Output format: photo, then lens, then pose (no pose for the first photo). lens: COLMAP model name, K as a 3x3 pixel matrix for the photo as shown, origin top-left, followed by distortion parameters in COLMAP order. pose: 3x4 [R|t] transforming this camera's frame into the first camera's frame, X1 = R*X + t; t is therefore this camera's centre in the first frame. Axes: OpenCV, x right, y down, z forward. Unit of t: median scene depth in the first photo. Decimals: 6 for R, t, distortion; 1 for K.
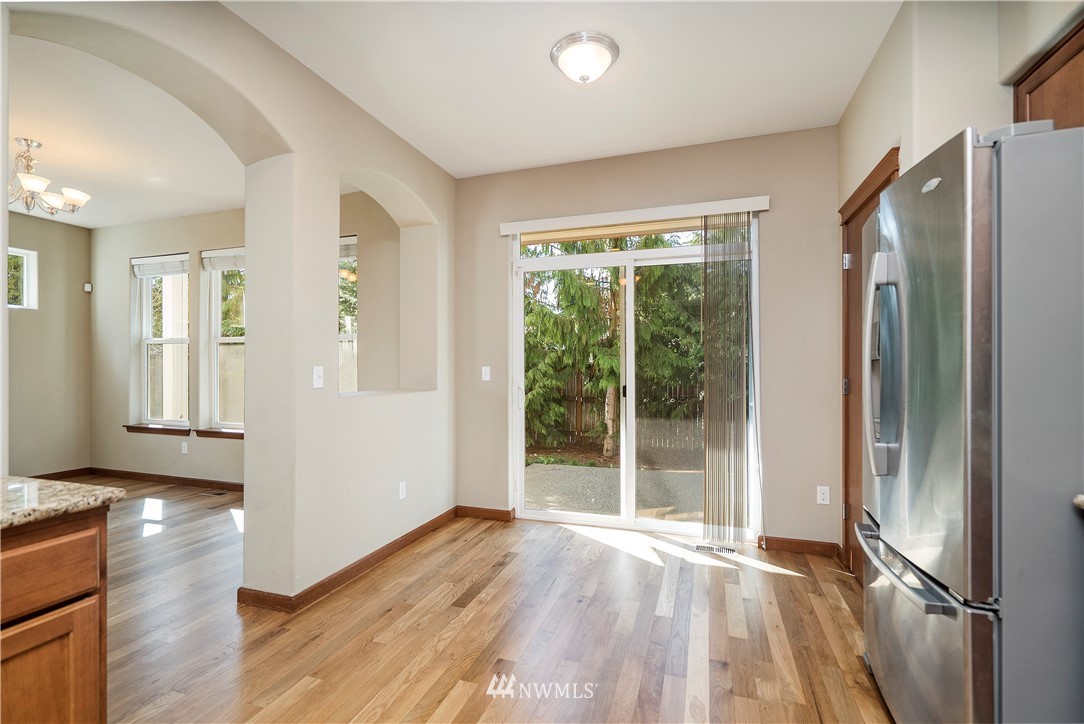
lens RADIAL K [[495.2, 0, 539.1], [0, 495.2, 368.0], [0, 0, 1]] dist [-0.008325, 0.001643]
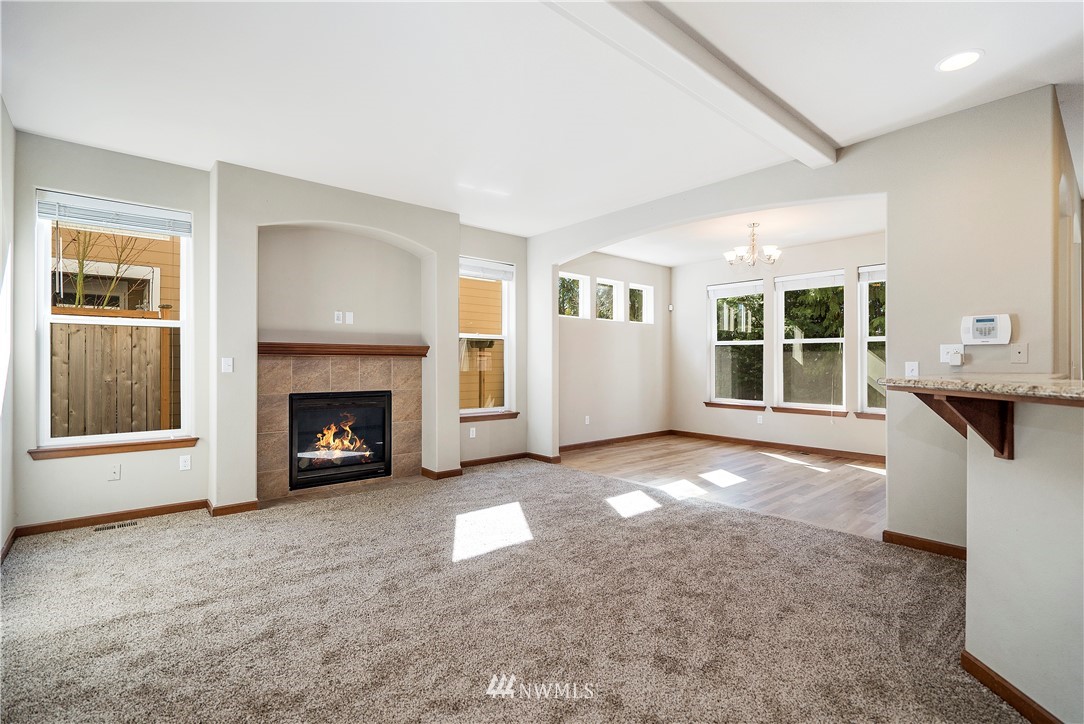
lens RADIAL K [[495.2, 0, 538.6], [0, 495.2, 363.5], [0, 0, 1]] dist [-0.008325, 0.001643]
pose [[0.866273, 0.004602, -0.499549, -0.867401], [-0.002448, 0.999985, 0.004968, -0.014313], [0.499564, -0.003081, 0.866271, -0.661931]]
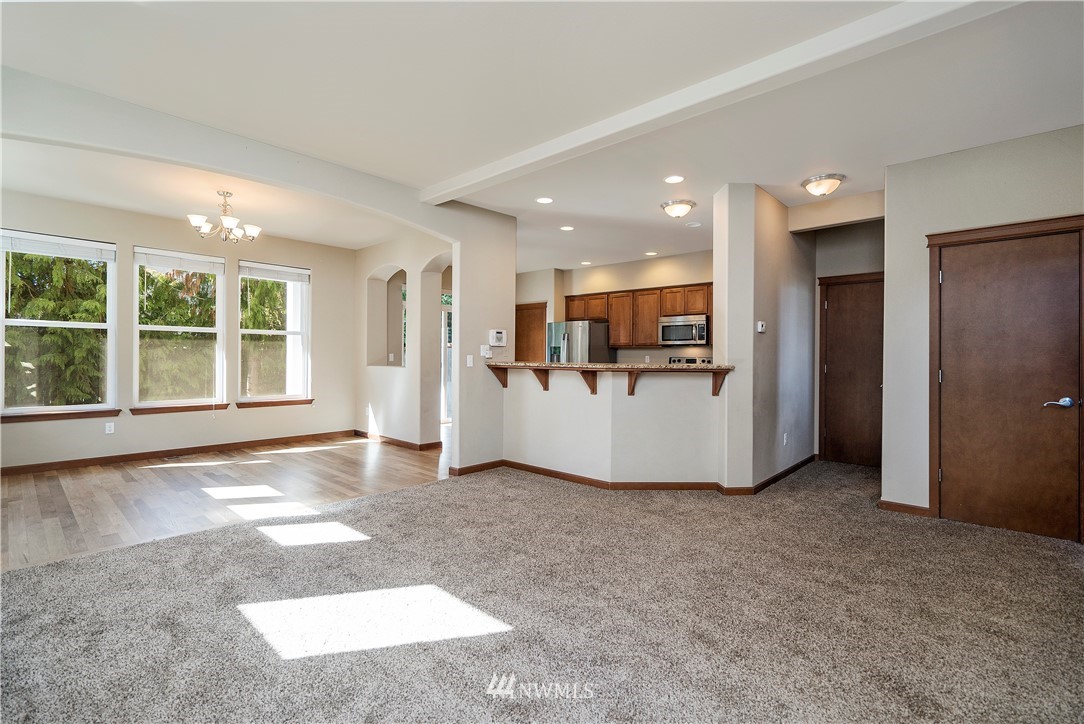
lens RADIAL K [[495.2, 0, 539.9], [0, 495.2, 357.6], [0, 0, 1]] dist [-0.008325, 0.001643]
pose [[0.400589, 0.002144, 0.916255, -1.800859], [-0.010671, 0.999940, 0.002325, -0.014129], [-0.916196, -0.010708, 0.400588, -0.342039]]
